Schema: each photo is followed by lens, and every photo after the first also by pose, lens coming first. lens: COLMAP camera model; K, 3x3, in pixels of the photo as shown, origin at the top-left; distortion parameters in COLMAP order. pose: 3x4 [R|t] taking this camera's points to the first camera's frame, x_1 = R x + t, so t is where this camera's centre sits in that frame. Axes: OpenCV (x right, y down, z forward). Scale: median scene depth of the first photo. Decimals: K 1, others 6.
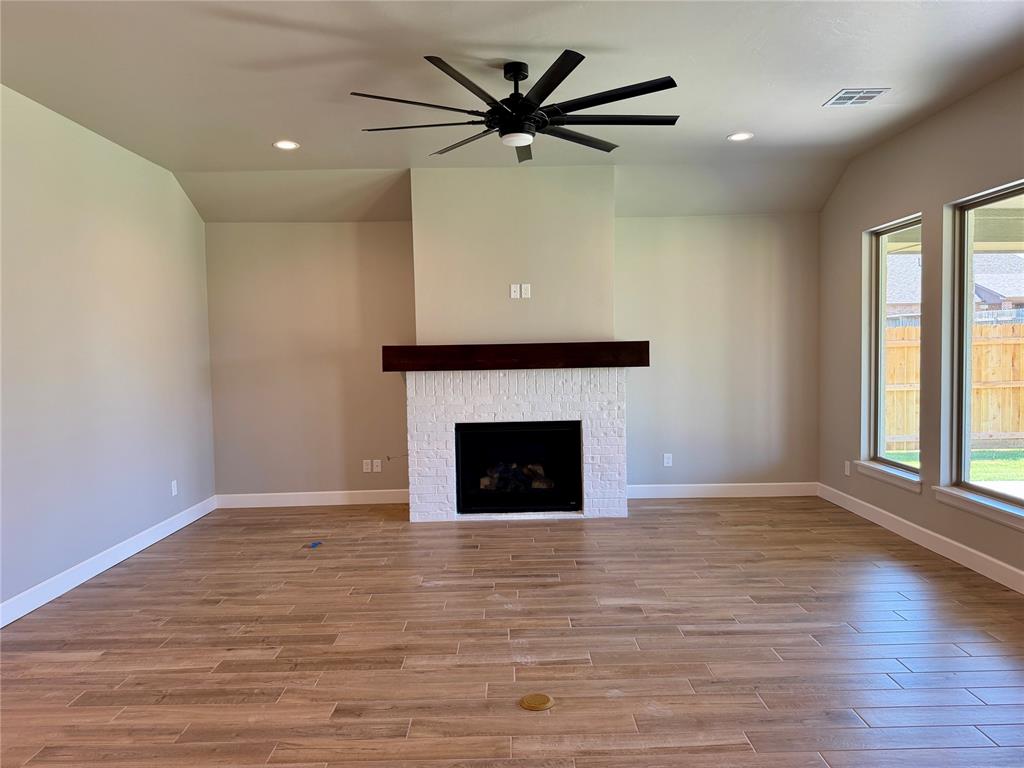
lens RADIAL K [[726.4, 0, 502.7], [0, 726.4, 381.3], [0, 0, 1]] dist [0.054421, -0.076030]
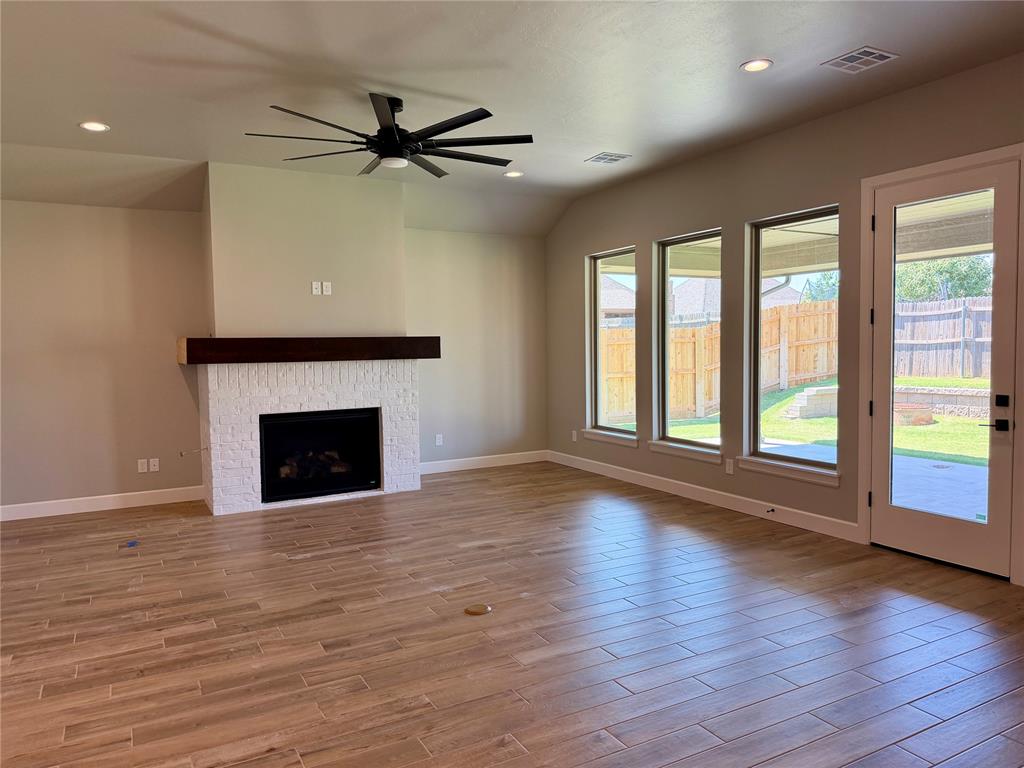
lens RADIAL K [[726.4, 0, 510.7], [0, 726.4, 376.6], [0, 0, 1]] dist [0.054421, -0.076030]
pose [[0.878075, -0.017087, 0.478218, -0.281421], [0.021658, 0.999757, -0.004044, 0.018195], [-0.478032, 0.013908, 0.878232, -0.090566]]
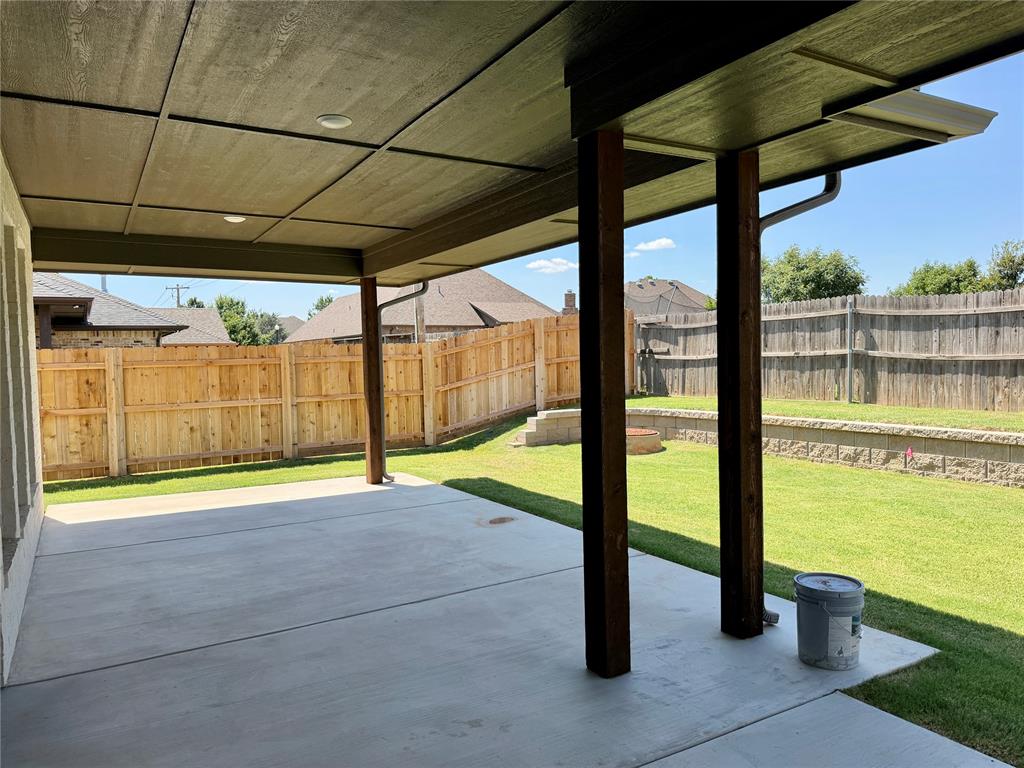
lens RADIAL K [[726.4, 0, 511.6], [0, 726.4, 393.2], [0, 0, 1]] dist [0.054421, -0.076030]
pose [[0.862257, -0.026129, 0.505796, 0.636291], [0.030055, 0.999548, 0.000399, 0.011004], [-0.505578, 0.014858, 0.862653, -0.223113]]
